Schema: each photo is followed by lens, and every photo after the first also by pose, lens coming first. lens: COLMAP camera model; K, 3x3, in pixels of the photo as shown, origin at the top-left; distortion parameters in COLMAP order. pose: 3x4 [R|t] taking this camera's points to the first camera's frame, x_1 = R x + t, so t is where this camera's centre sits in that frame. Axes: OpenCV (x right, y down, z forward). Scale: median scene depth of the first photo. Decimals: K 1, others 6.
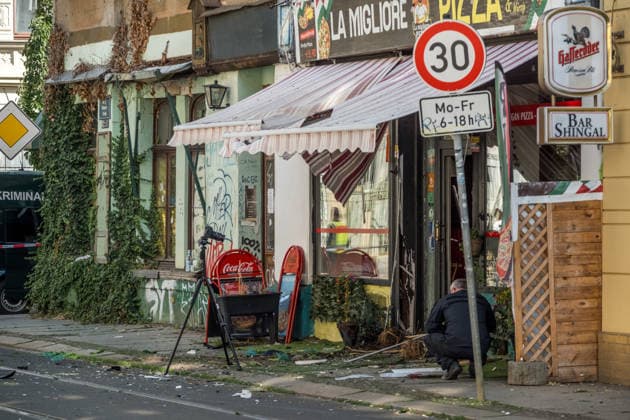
lens RADIAL K [[2748.0, 0, 315.0], [0, 2748.0, 210.0], [0, 0, 1]] dist [0.452013, 1.845065]
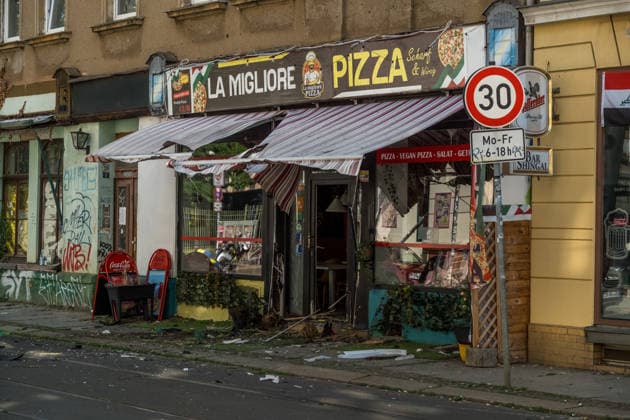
lens RADIAL K [[1399.5, 0, 315.0], [0, 1399.5, 210.0], [0, 0, 1]] dist [0.048976, 0.272173]
pose [[0.957111, 0.017262, 0.289208, -0.148502], [-0.014559, 0.999828, -0.011495, 0.000523], [-0.289356, 0.006792, 0.957197, 0.337314]]
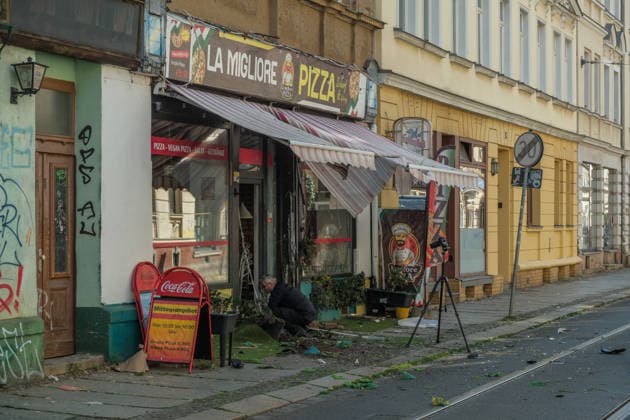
lens RADIAL K [[1537.2, 0, 315.0], [0, 1537.2, 210.0], [0, 0, 1]] dist [0.000882, 0.059490]
pose [[-0.752665, 0.004203, 0.658390, -0.446184], [-0.001577, 0.999965, -0.008186, -0.001047], [-0.658402, -0.007200, -0.752632, 1.491348]]
